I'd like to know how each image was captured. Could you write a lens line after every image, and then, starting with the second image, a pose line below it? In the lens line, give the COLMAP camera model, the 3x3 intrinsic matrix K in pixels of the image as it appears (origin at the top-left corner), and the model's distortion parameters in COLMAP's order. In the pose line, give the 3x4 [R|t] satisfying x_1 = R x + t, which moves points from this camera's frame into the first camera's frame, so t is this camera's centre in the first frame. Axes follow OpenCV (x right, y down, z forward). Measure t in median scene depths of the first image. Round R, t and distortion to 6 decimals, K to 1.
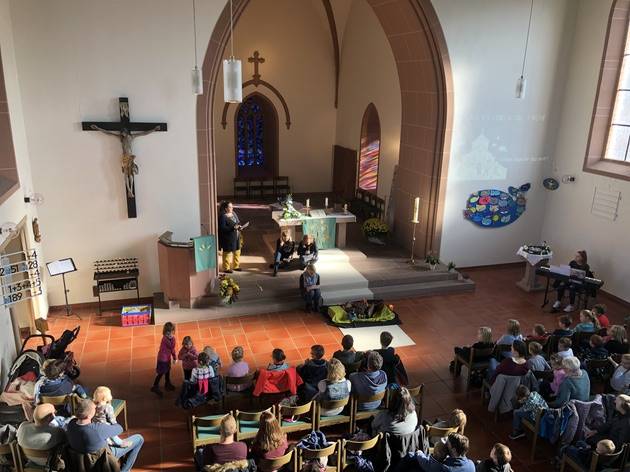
lens RADIAL K [[513.4, 0, 320.7], [0, 513.4, 234.7], [0, 0, 1]] dist [0.031394, -0.009377]
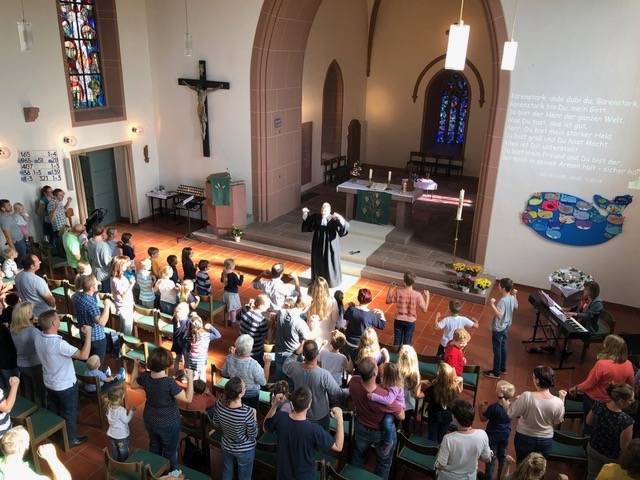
lens RADIAL K [[521.6, 0, 318.7], [0, 521.6, 237.7], [0, 0, 1]] dist [0.031394, -0.009377]
pose [[0.731877, 0.233374, -0.640228, 0.581715], [-0.211628, 0.970913, 0.111991, -0.034144], [0.647741, 0.053527, 0.759978, 0.166455]]
